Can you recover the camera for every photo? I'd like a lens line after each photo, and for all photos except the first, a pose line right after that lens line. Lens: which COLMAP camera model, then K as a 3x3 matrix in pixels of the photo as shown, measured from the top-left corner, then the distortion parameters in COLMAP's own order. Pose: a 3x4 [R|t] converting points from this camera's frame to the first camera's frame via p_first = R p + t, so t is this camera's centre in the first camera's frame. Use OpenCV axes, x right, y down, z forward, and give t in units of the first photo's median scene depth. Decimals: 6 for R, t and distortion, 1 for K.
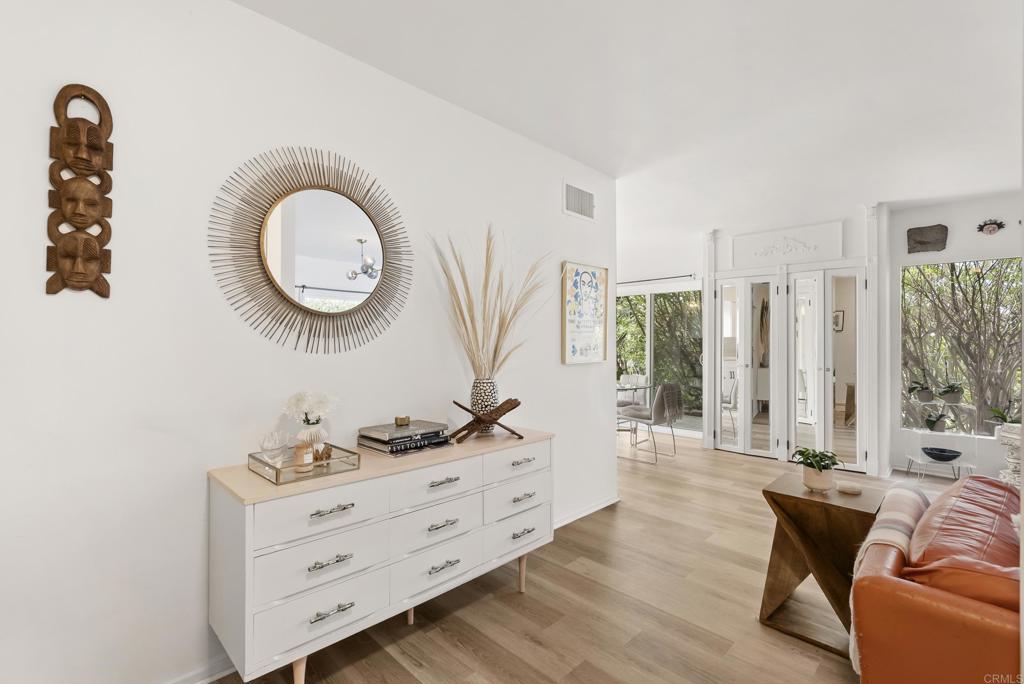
lens RADIAL K [[465.4, 0, 513.9], [0, 465.4, 340.2], [0, 0, 1]] dist [-0.010779, 0.005358]
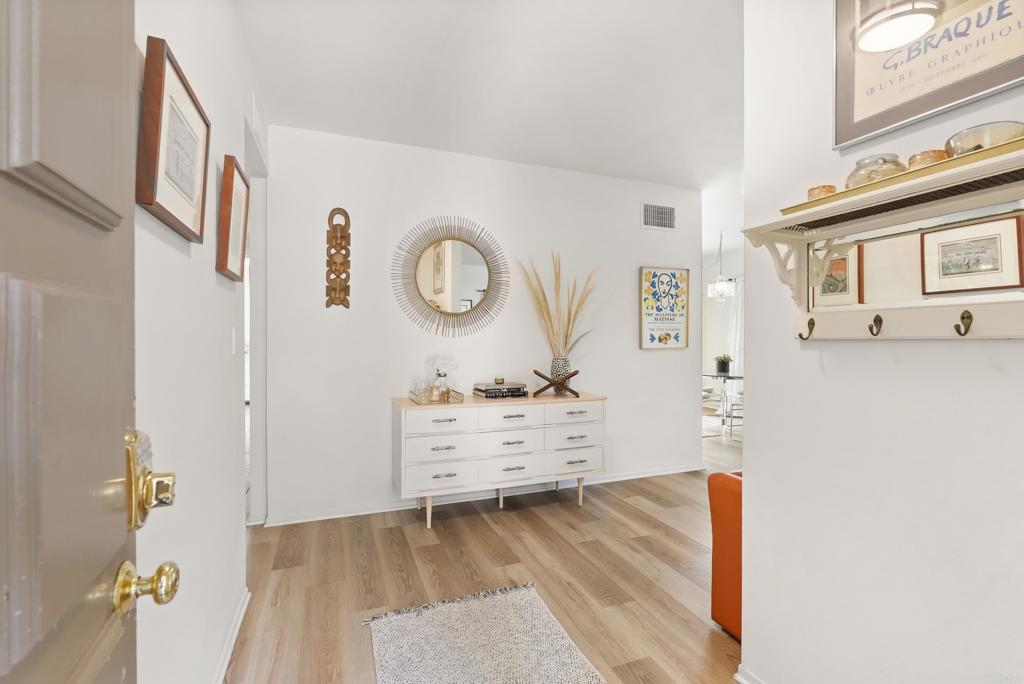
lens RADIAL K [[465.4, 0, 513.9], [0, 465.4, 340.2], [0, 0, 1]] dist [-0.010779, 0.005358]
pose [[0.914014, 0.001921, -0.405678, 0.452090], [0.001710, 0.999962, 0.008588, 0.024443], [0.405679, -0.008543, 0.913976, -0.423005]]
